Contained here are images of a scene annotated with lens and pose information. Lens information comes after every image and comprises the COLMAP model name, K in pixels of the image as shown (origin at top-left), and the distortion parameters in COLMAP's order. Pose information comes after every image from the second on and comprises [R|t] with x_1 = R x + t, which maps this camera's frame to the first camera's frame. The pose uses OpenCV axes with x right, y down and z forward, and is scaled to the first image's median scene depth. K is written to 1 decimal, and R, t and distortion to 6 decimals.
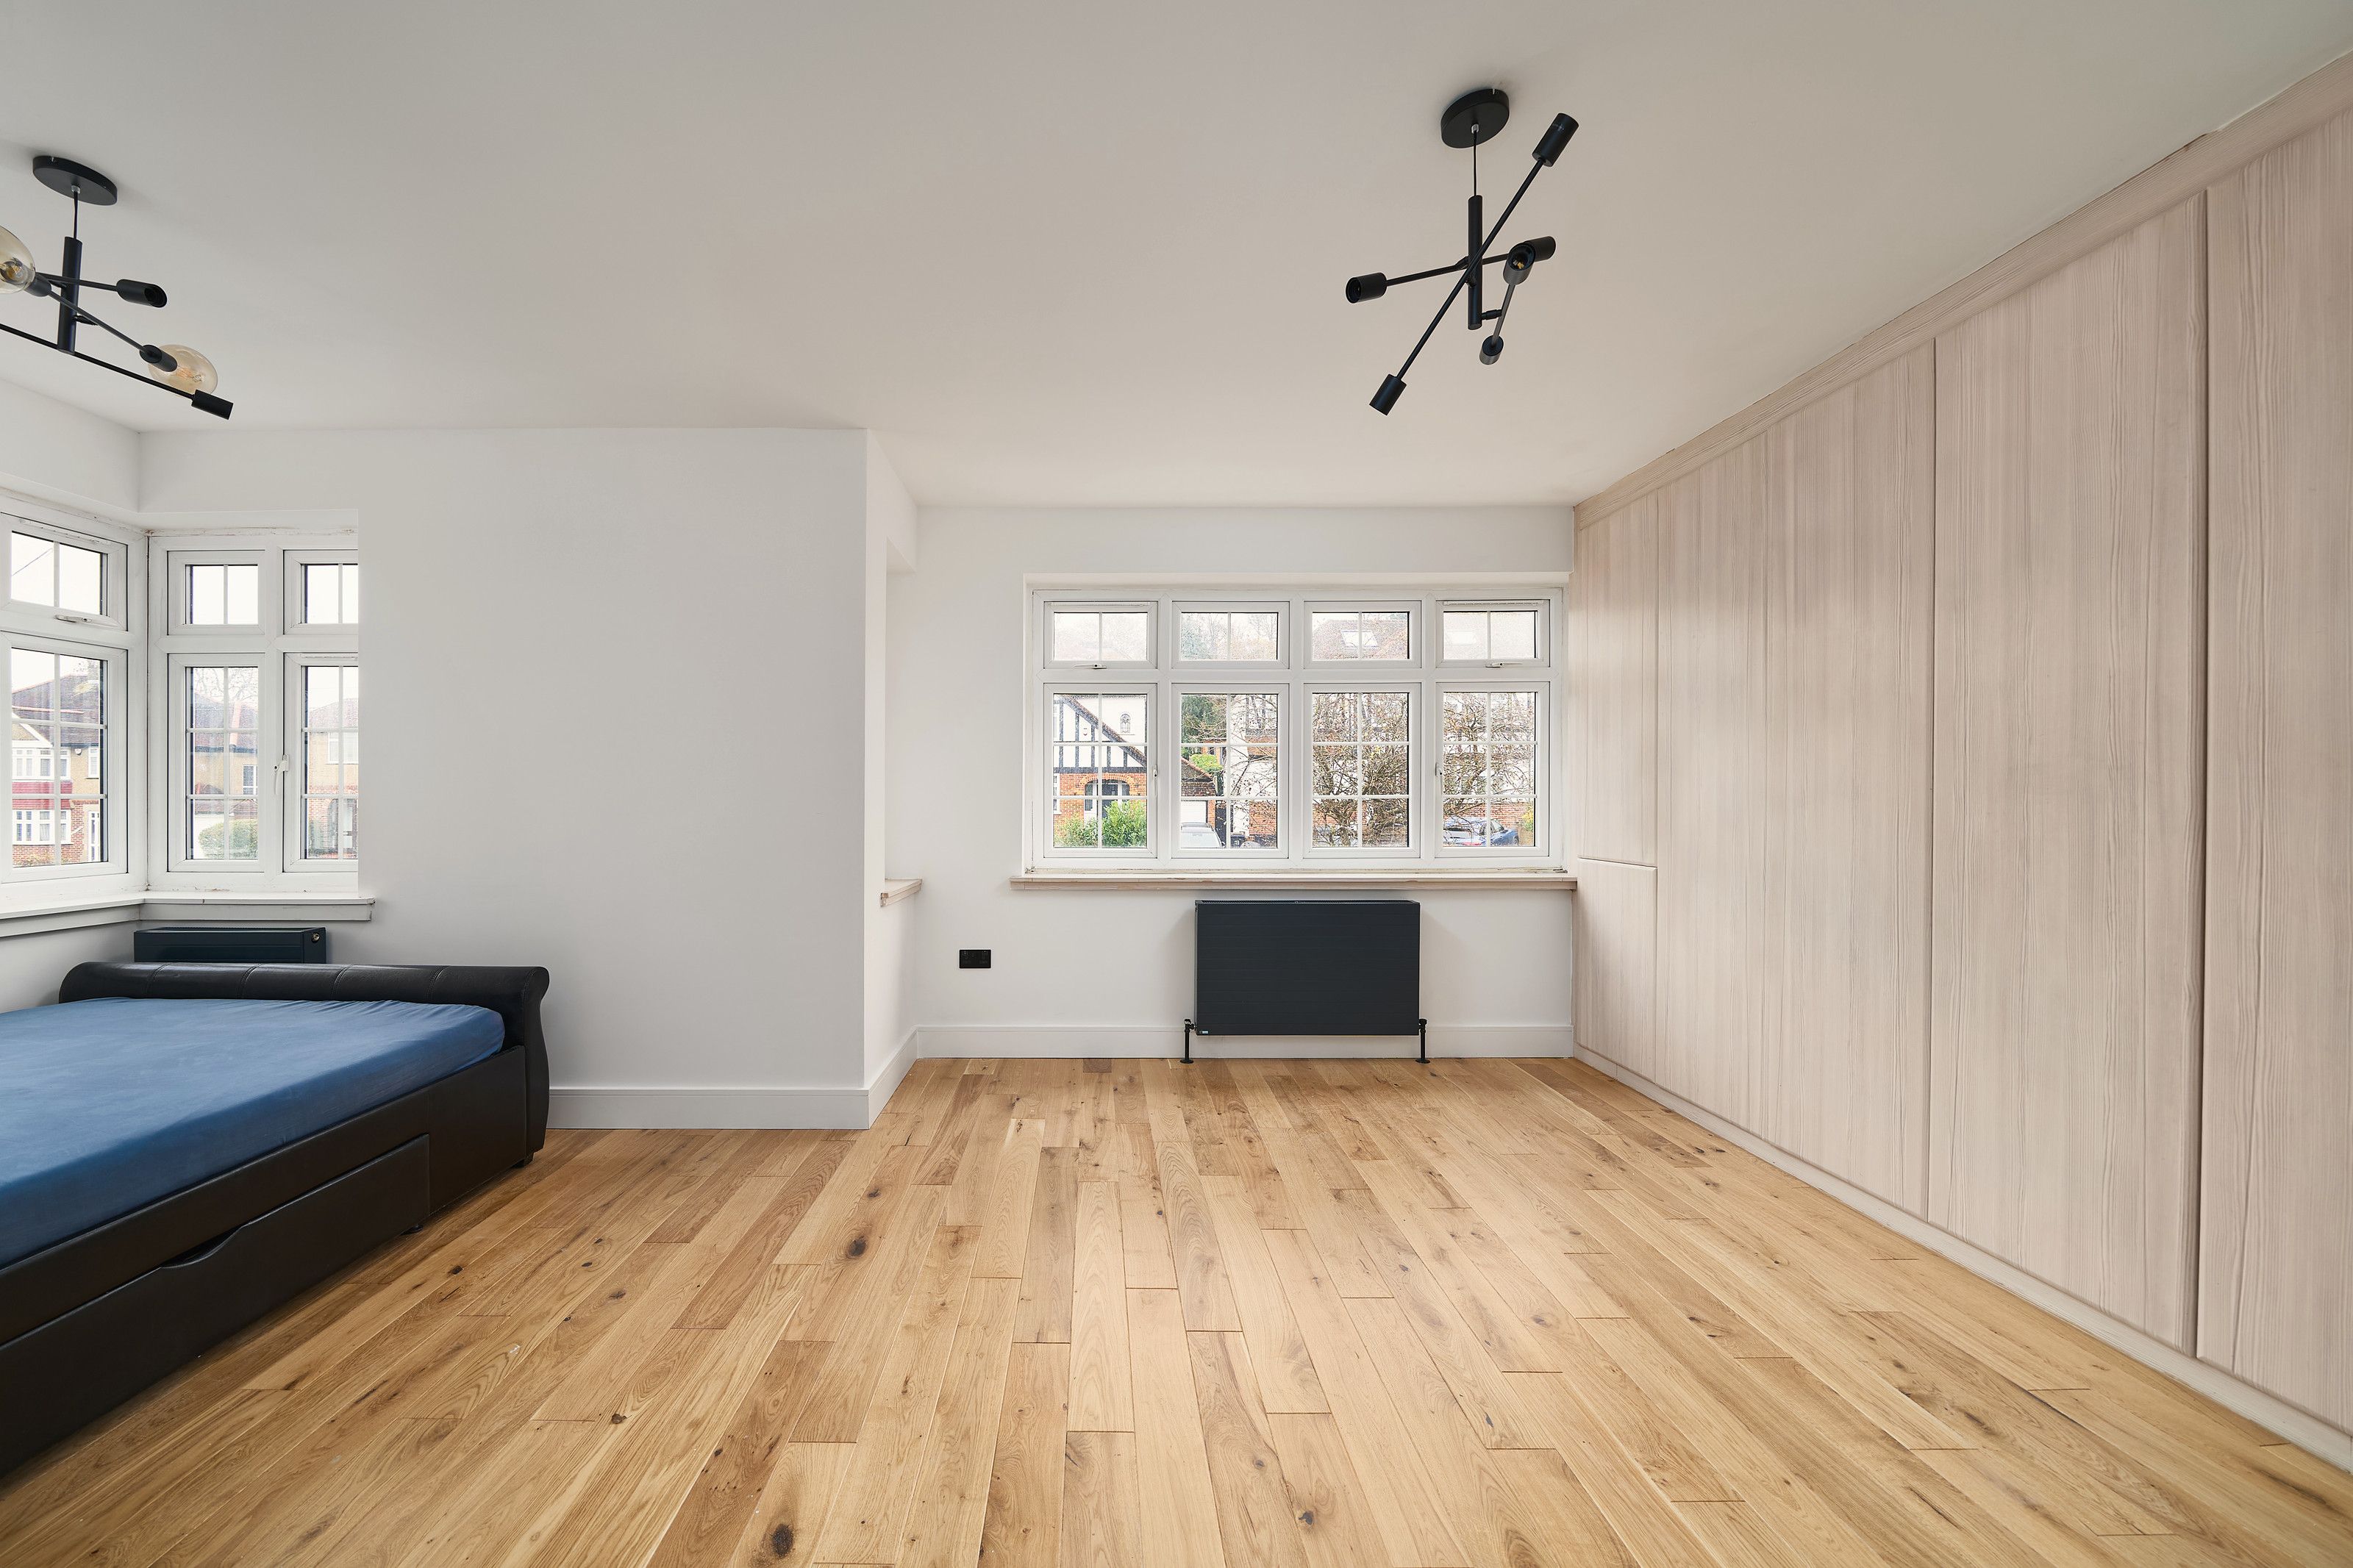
lens RADIAL K [[883.5, 0, 1051.5], [0, 883.5, 795.3], [0, 0, 1]] dist [-0.000885, -0.000216]
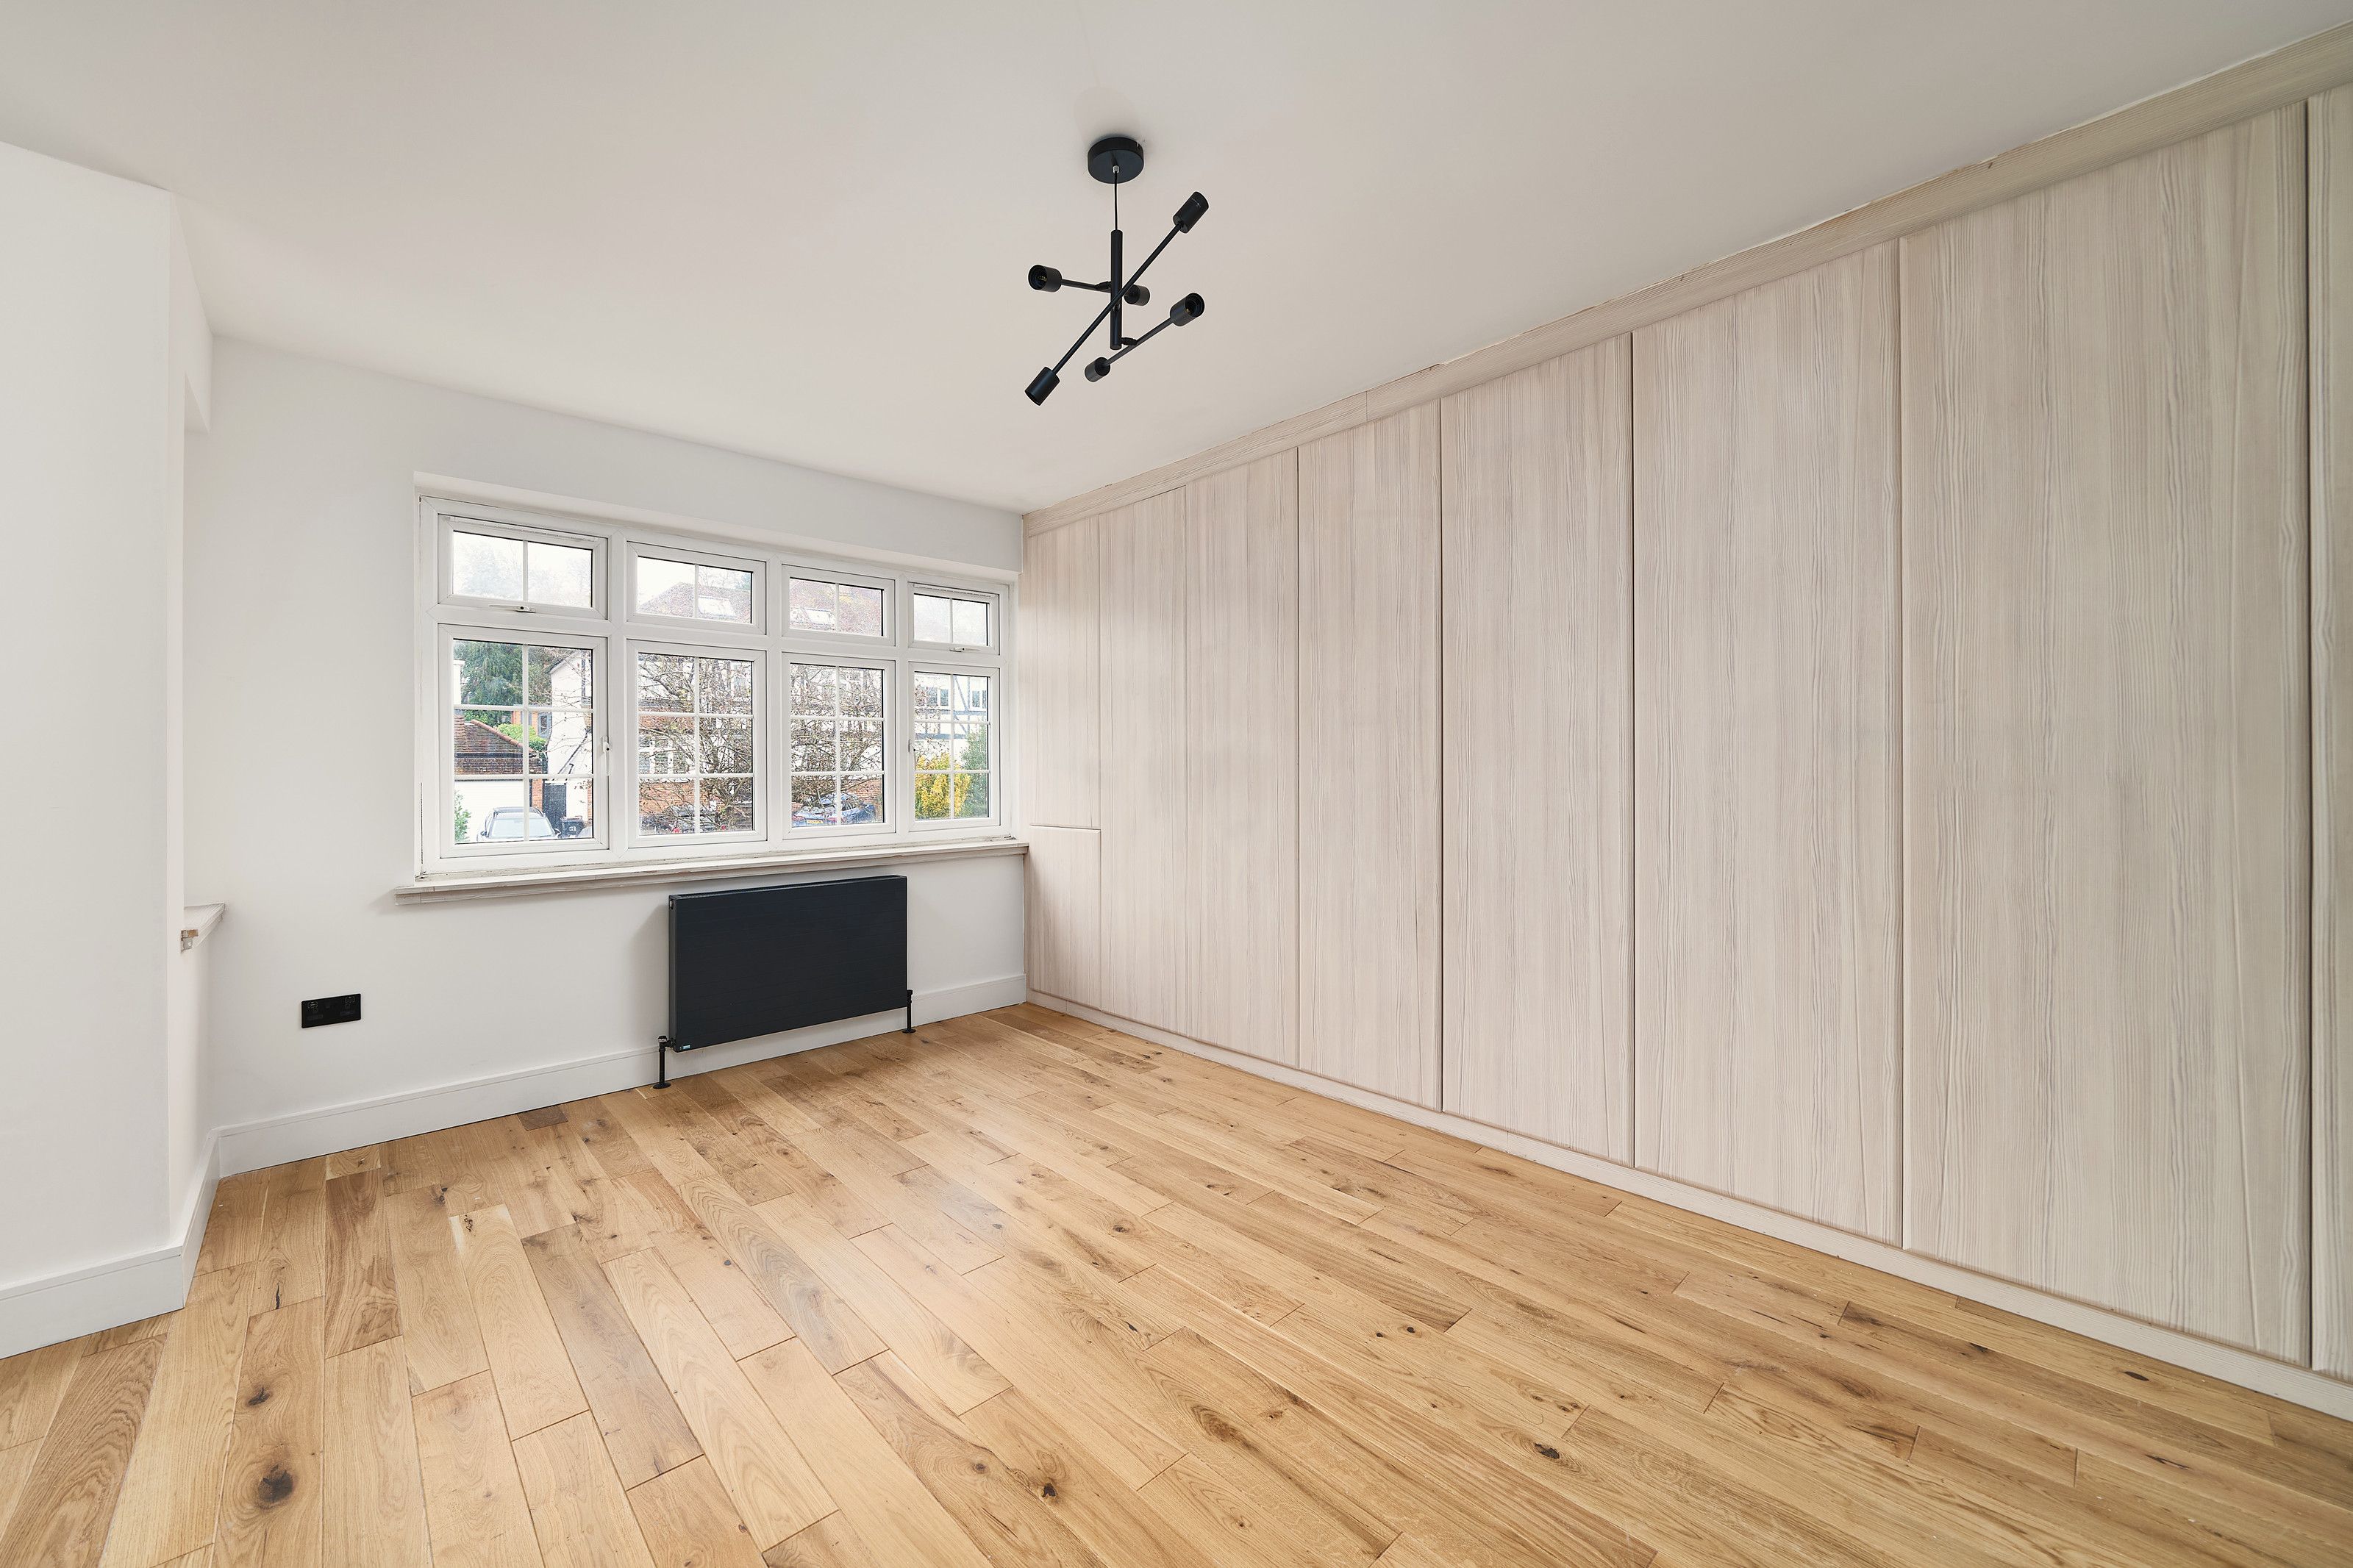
lens RADIAL K [[923.5, 0, 1068.9], [0, 923.5, 771.9], [0, 0, 1]] dist [0.000323, -0.000322]
pose [[0.744387, -0.006353, 0.667718, -0.189837], [0.006446, 0.999977, 0.002328, -0.000526], [-0.667717, 0.002572, 0.744411, 0.098440]]
